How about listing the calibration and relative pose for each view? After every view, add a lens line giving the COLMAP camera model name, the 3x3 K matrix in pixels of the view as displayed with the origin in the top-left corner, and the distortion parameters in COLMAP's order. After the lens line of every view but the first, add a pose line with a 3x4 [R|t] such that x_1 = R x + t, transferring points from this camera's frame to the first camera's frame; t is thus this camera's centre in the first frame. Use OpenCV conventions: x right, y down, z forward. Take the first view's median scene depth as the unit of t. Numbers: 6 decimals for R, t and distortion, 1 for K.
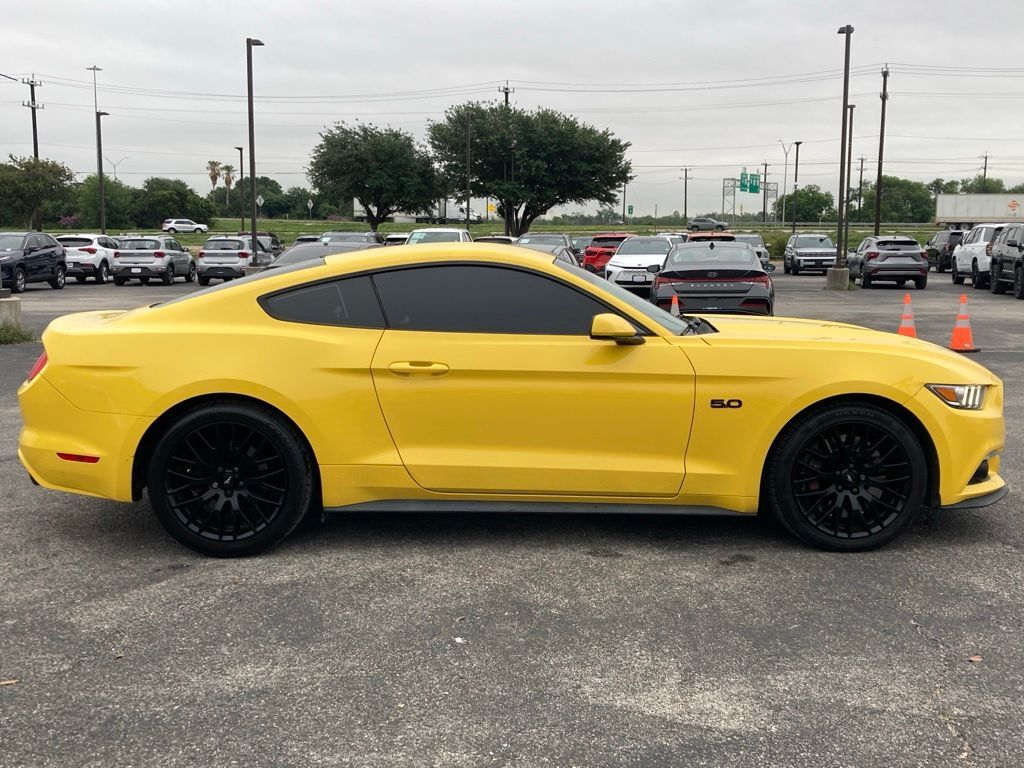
lens RADIAL K [[1078.4, 0, 512.0], [0, 1078.4, 384.0], [0, 0, 1]] dist [0.094730, -0.243373]
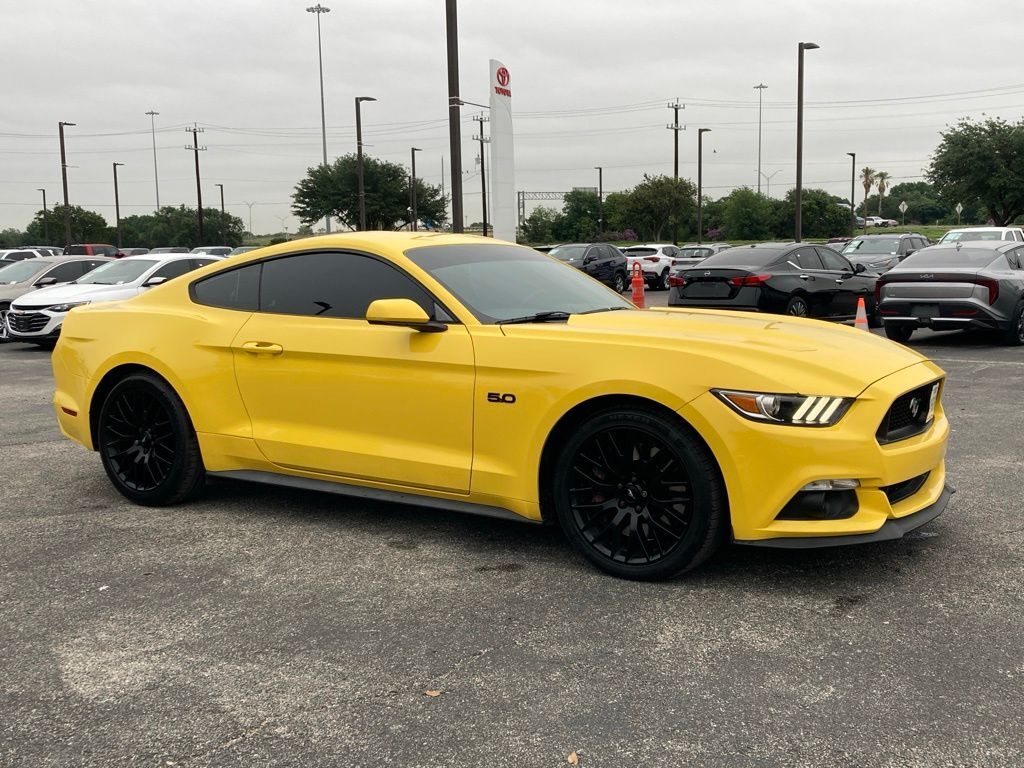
lens RADIAL K [[1078.4, 0, 512.0], [0, 1078.4, 384.0], [0, 0, 1]] dist [0.094730, -0.243373]
pose [[0.839292, 0.050508, -0.541330, 0.693232], [-0.054992, 0.998456, 0.007899, -0.001477], [0.540893, 0.023139, 0.840773, 0.227401]]
